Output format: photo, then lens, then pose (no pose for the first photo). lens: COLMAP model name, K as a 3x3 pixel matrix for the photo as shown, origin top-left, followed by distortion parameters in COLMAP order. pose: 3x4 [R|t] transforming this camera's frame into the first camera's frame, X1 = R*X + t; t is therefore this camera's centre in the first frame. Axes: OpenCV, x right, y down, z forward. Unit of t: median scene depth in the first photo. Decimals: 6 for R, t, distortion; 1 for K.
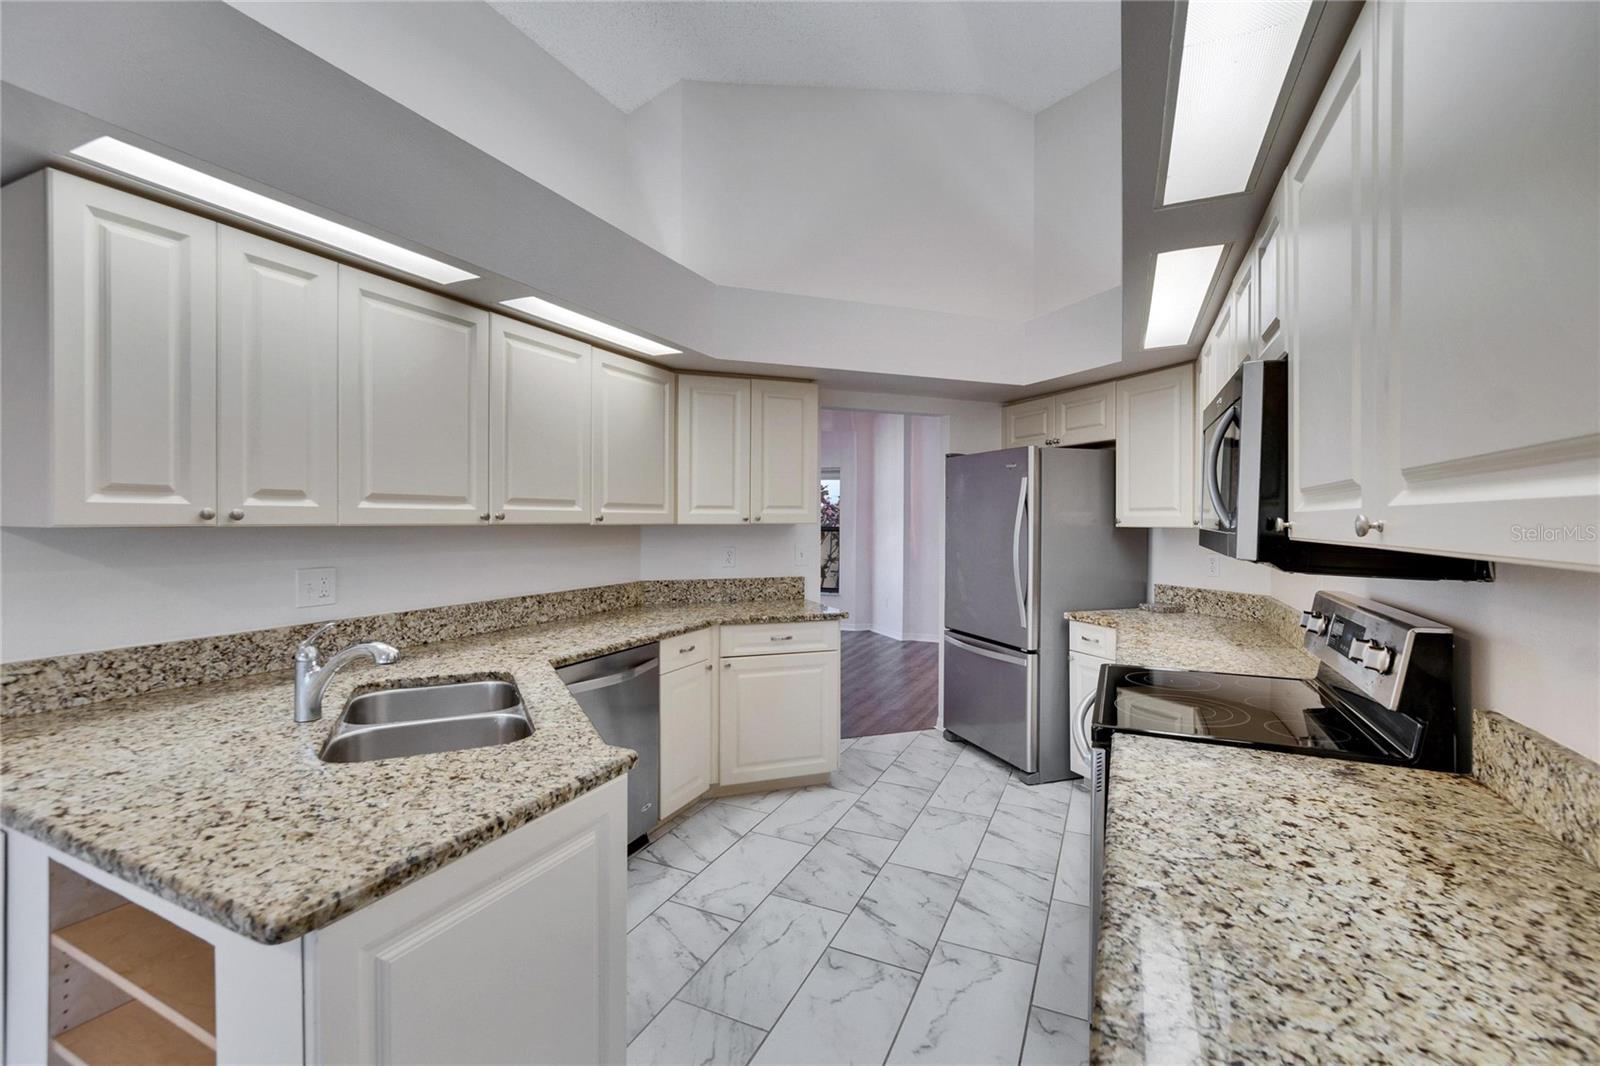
lens RADIAL K [[706.5, 0, 780.3], [0, 706.5, 526.8], [0, 0, 1]] dist [0.000378, -0.000007]
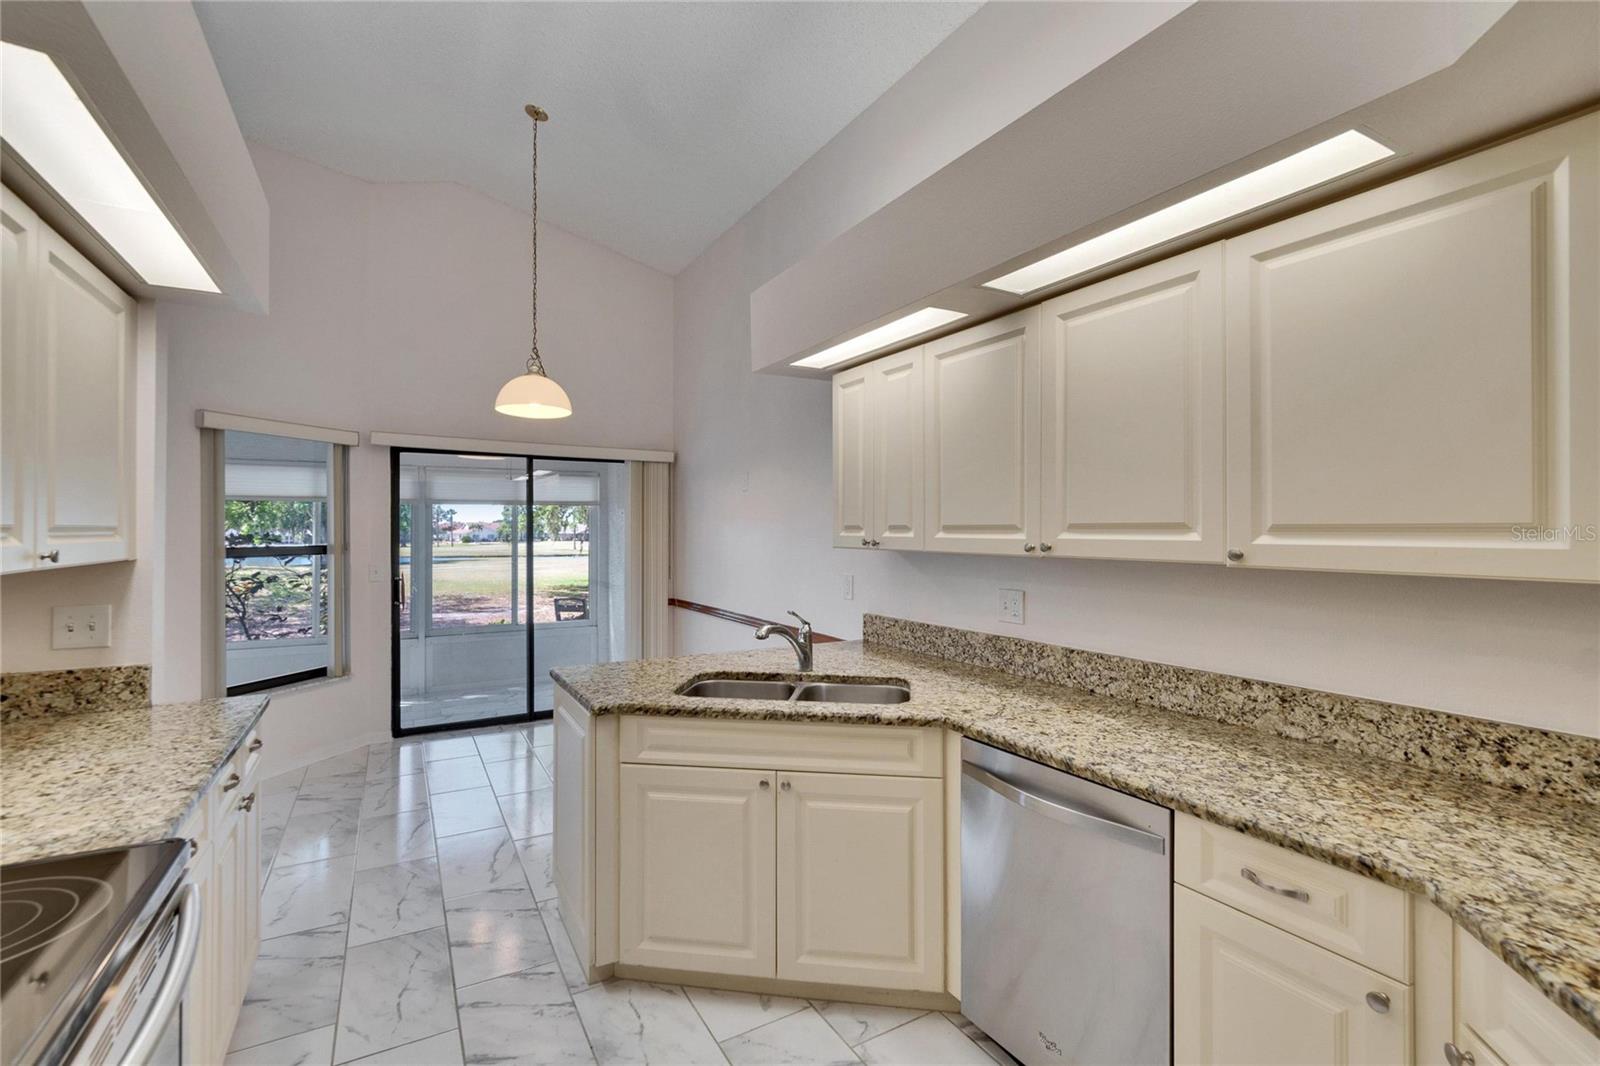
lens RADIAL K [[705.5, 0, 790.2], [0, 705.5, 525.1], [0, 0, 1]] dist [-0.000840, -0.000552]
pose [[-0.568718, -0.011937, -0.822446, 0.373604], [-0.014206, 0.999888, -0.004689, -0.027183], [0.822410, 0.009016, -0.568824, 1.041798]]
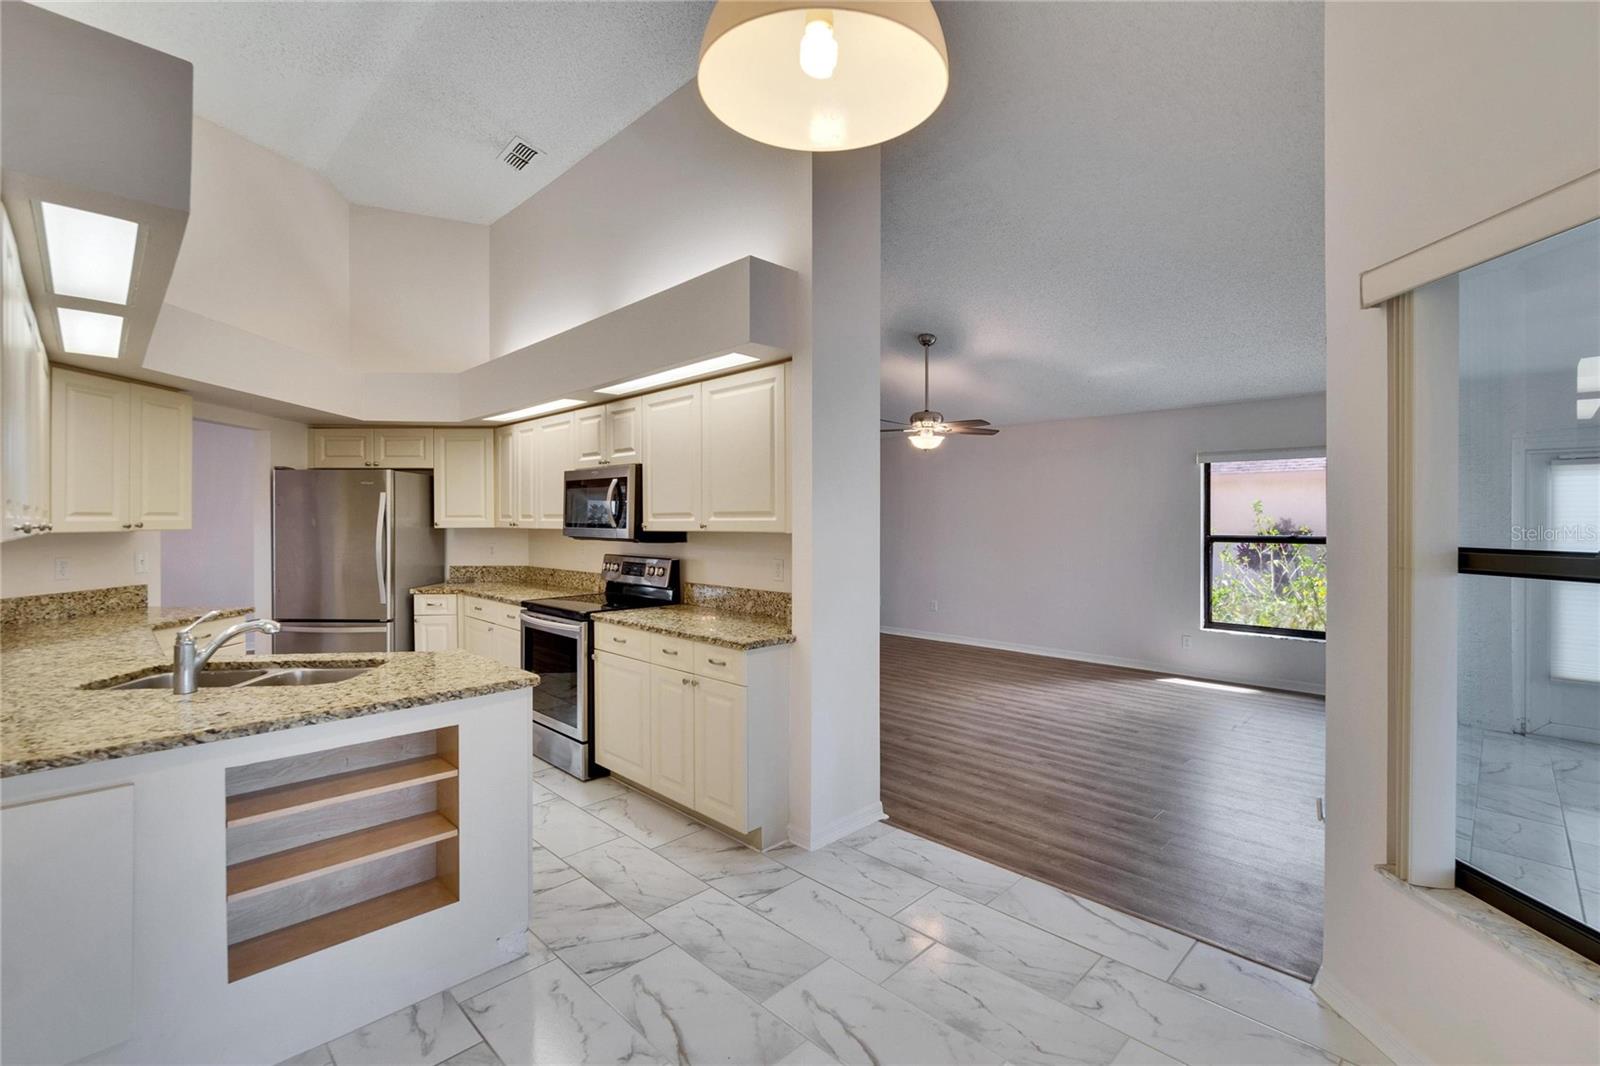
lens RADIAL K [[706.5, 0, 780.3], [0, 706.5, 526.8], [0, 0, 1]] dist [0.000378, -0.000007]
pose [[0.341978, -0.012748, 0.939622, -0.807485], [0.015123, 0.999853, 0.008061, -0.004679], [-0.939586, 0.011453, 0.342120, -0.215350]]
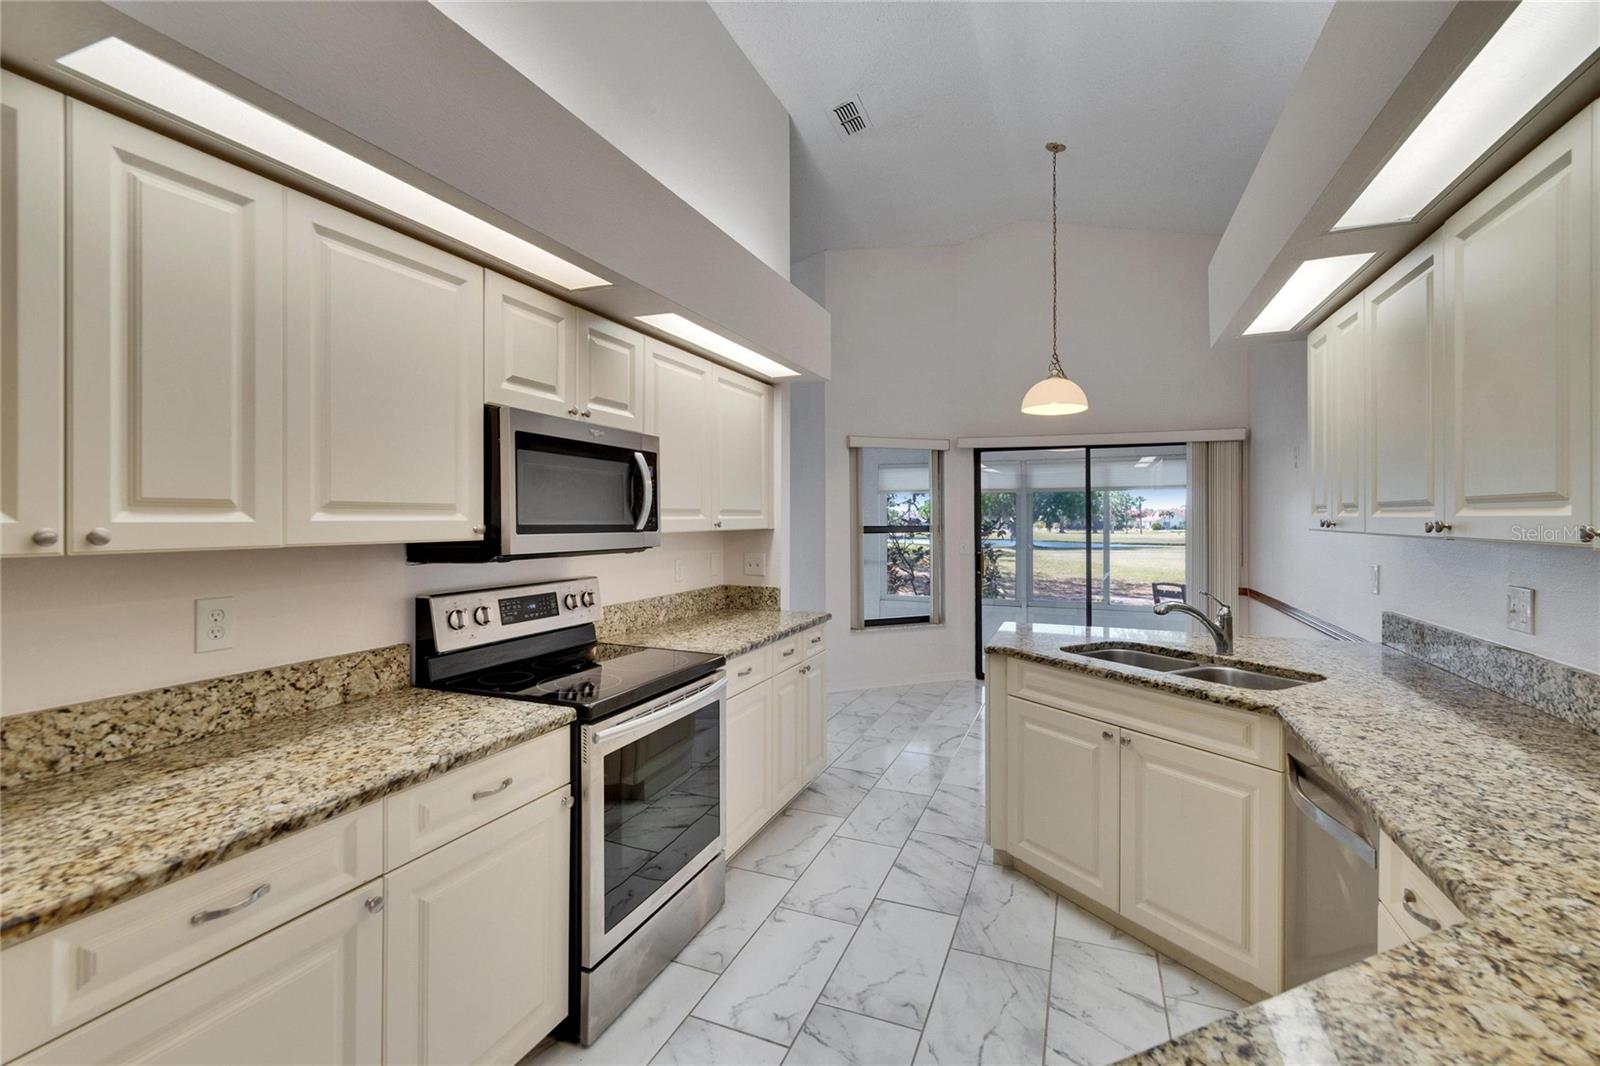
lens RADIAL K [[708.8, 0, 801.2], [0, 708.8, 519.1], [0, 0, 1]] dist [0.008470, 0.000566]
pose [[-0.997675, -0.005247, -0.067943, 0.205963], [-0.006259, 0.999873, 0.014688, -0.023609], [0.067858, 0.015079, -0.997581, 1.384855]]
